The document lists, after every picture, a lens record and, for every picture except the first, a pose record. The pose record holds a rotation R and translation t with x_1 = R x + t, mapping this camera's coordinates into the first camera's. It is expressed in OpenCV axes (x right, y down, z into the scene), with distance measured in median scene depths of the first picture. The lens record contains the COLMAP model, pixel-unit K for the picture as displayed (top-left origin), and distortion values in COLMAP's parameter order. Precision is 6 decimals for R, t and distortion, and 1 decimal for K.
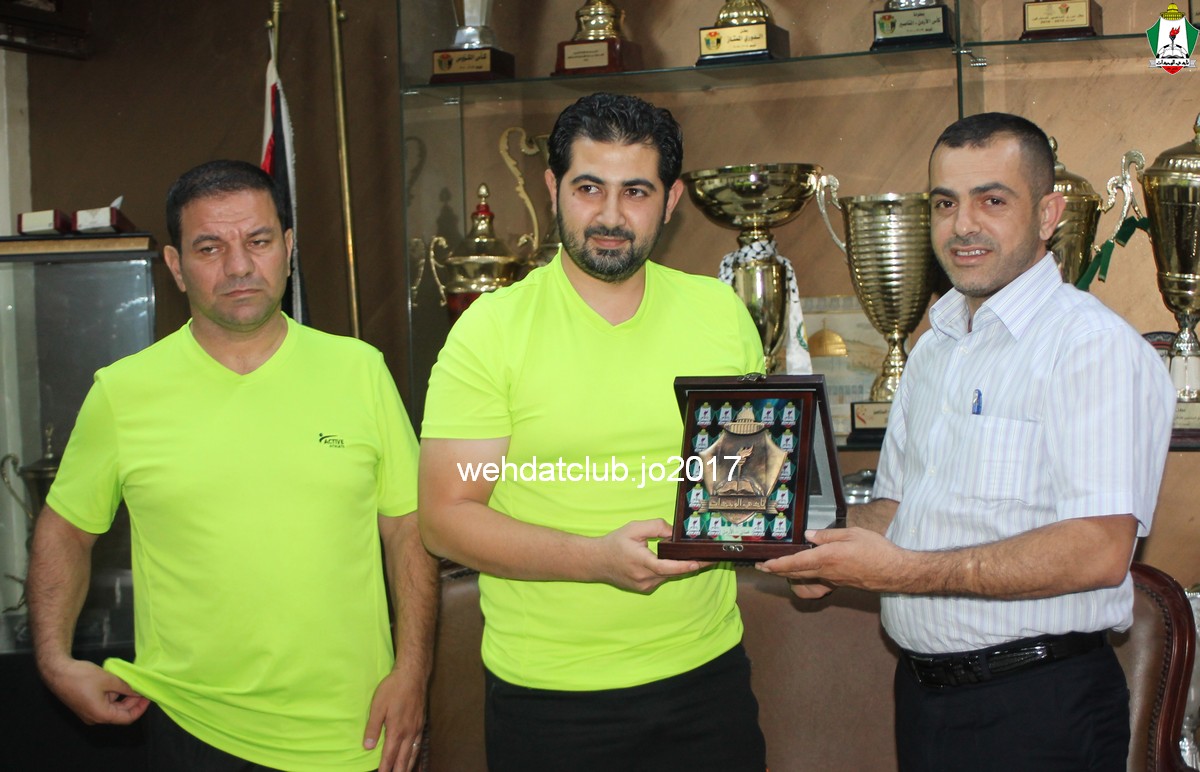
lens RADIAL K [[1751.1, 0, 600.0], [0, 1751.1, 401.7], [0, 0, 1]] dist [-0.179597, 0.053719]
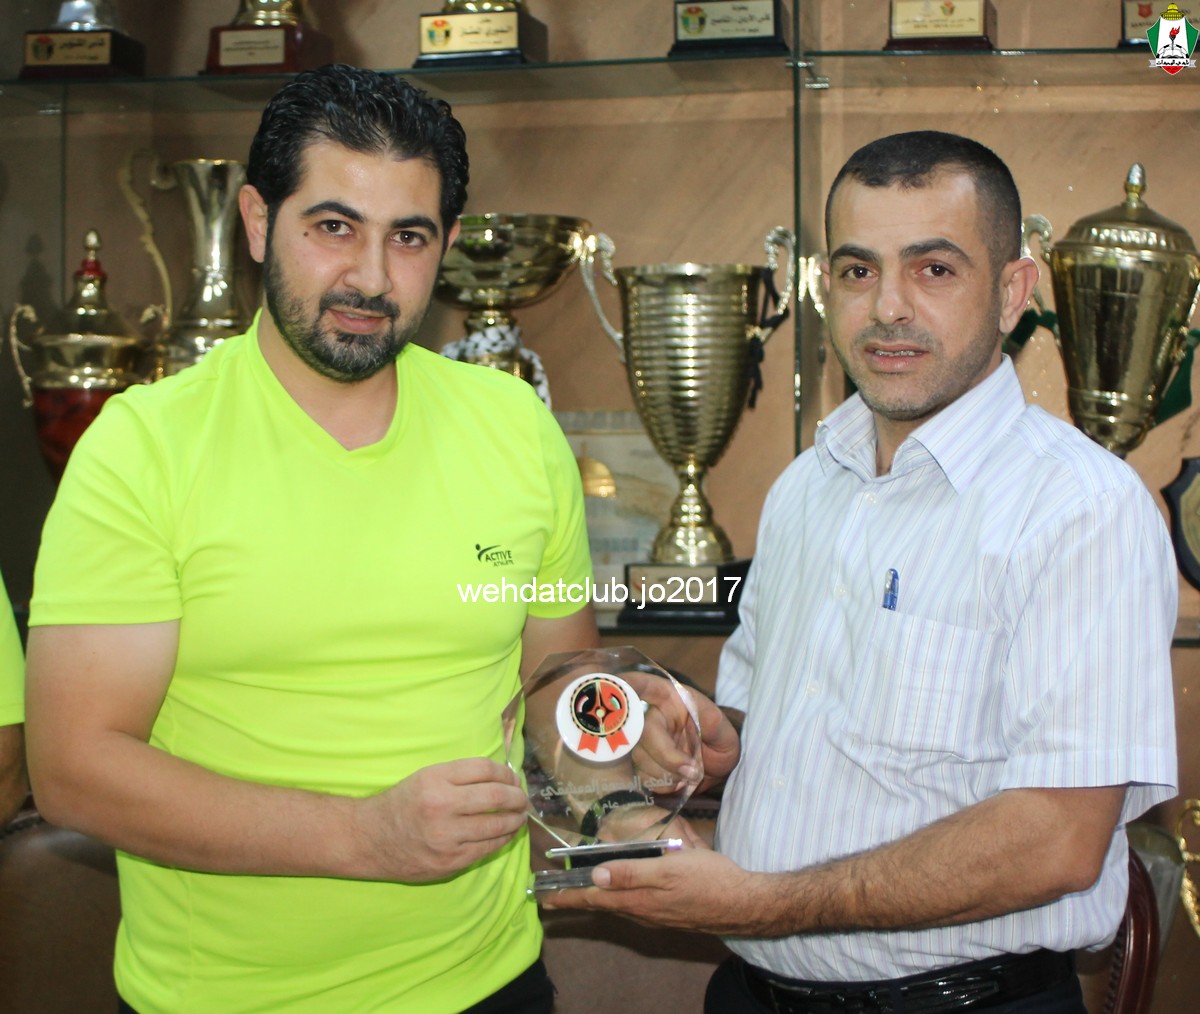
lens RADIAL K [[2263.0, 0, 596.0], [0, 2263.0, 485.0], [0, 0, 1]] dist [-0.203820, 0.213698]
pose [[0.986261, 0.026024, 0.163135, -0.013727], [-0.021903, 0.999395, -0.027009, -0.006269], [-0.163739, 0.023064, 0.986234, 0.116067]]
